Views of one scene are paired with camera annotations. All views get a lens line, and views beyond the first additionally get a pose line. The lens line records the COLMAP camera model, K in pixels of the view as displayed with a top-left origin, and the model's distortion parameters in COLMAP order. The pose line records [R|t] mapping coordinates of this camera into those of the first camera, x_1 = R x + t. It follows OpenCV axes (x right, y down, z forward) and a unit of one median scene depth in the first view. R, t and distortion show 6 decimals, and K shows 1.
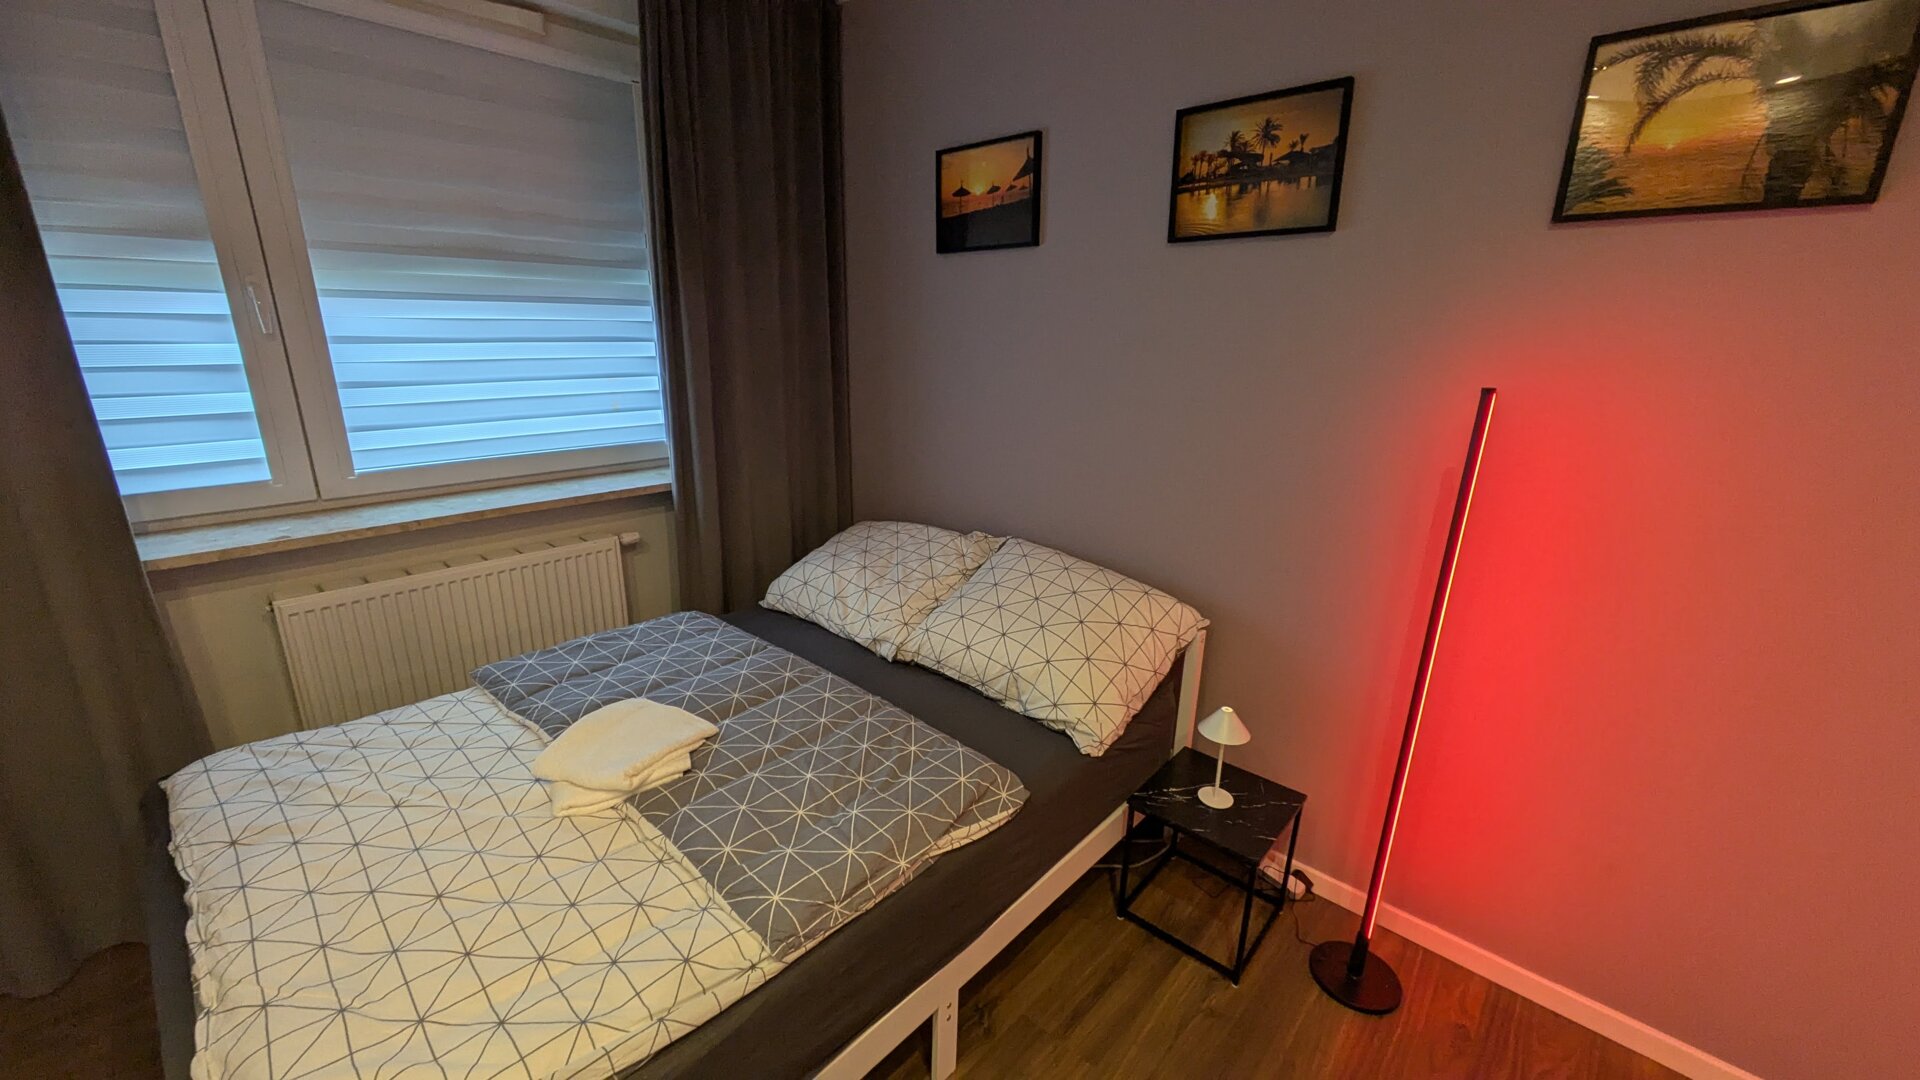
lens RADIAL K [[749.8, 0, 963.7], [0, 749.8, 540.8], [0, 0, 1]] dist [0.003083, 0.000072]
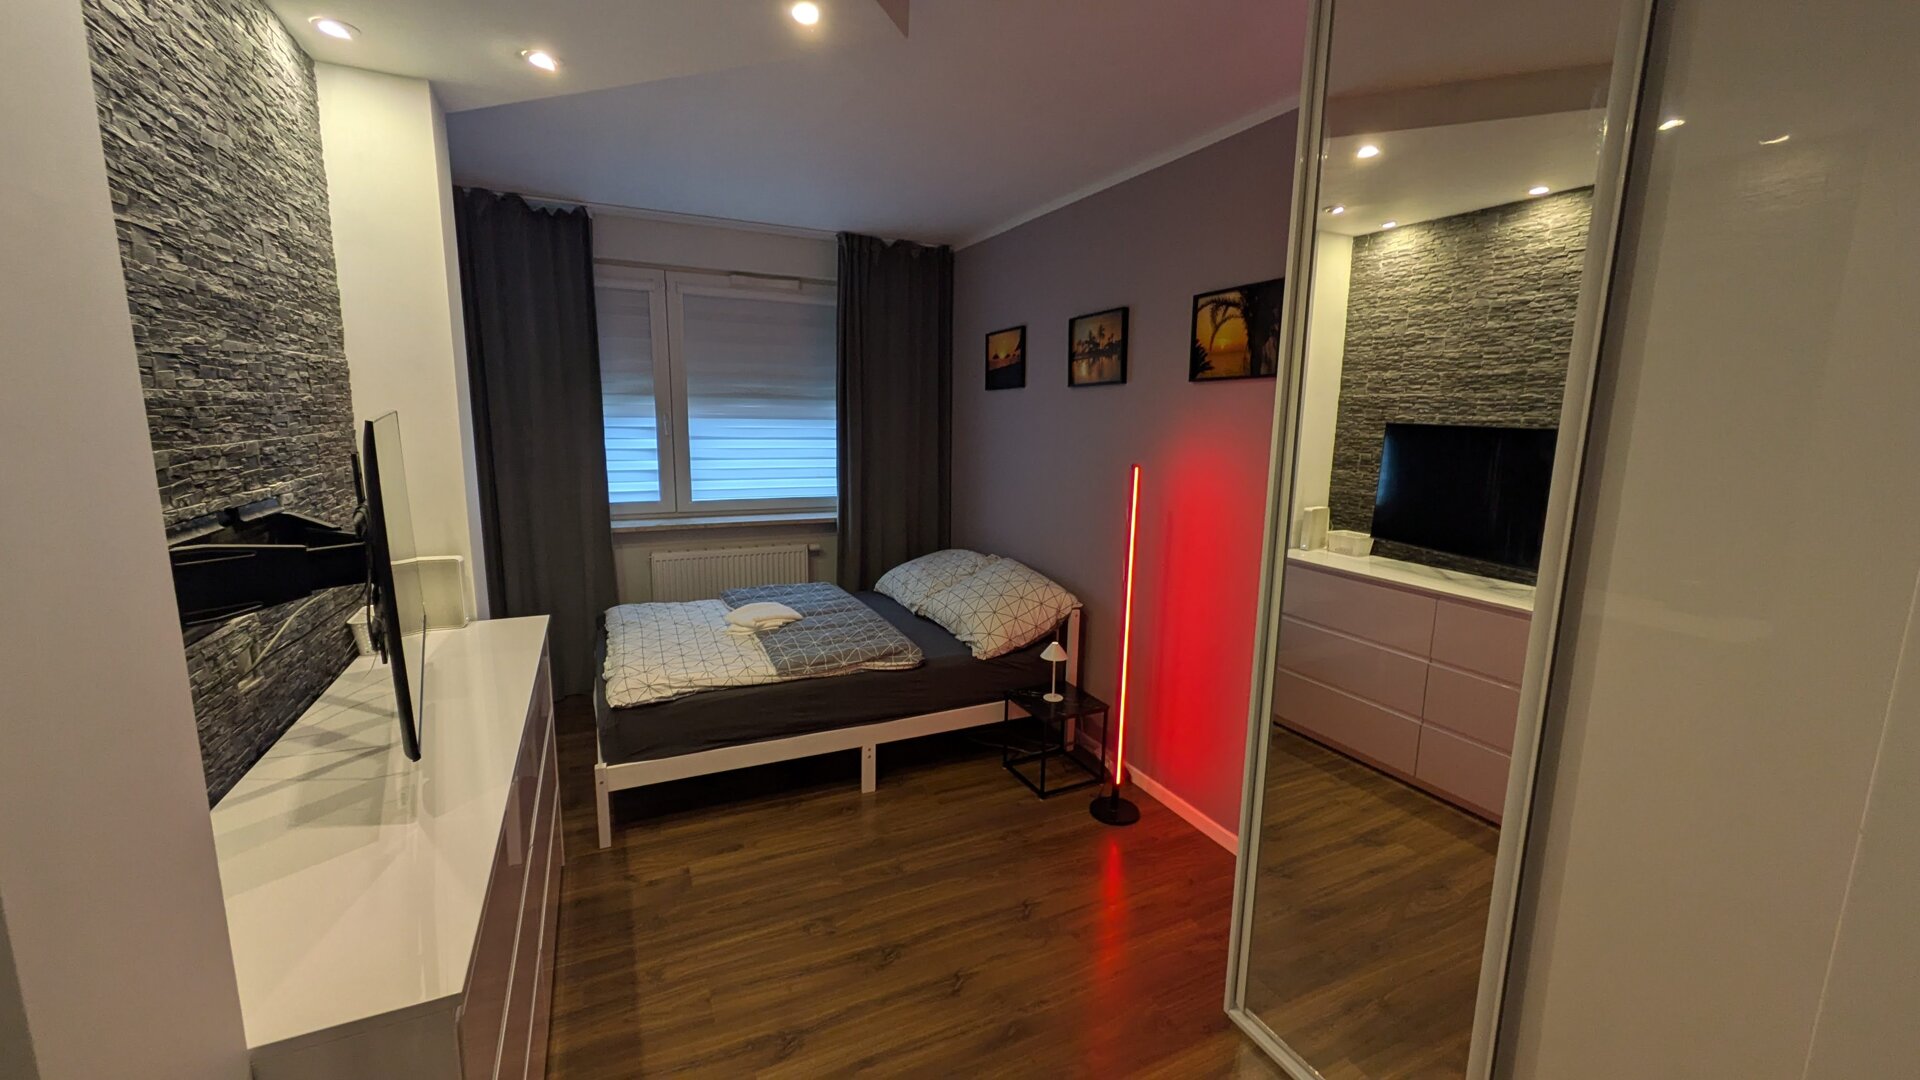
lens RADIAL K [[749.8, 0, 963.7], [0, 749.8, 540.8], [0, 0, 1]] dist [0.003083, 0.000072]
pose [[0.925917, 0.056981, -0.373405, 0.775259], [-0.104744, 0.988521, -0.108884, 0.195336], [0.362914, 0.139930, 0.921256, -0.726348]]
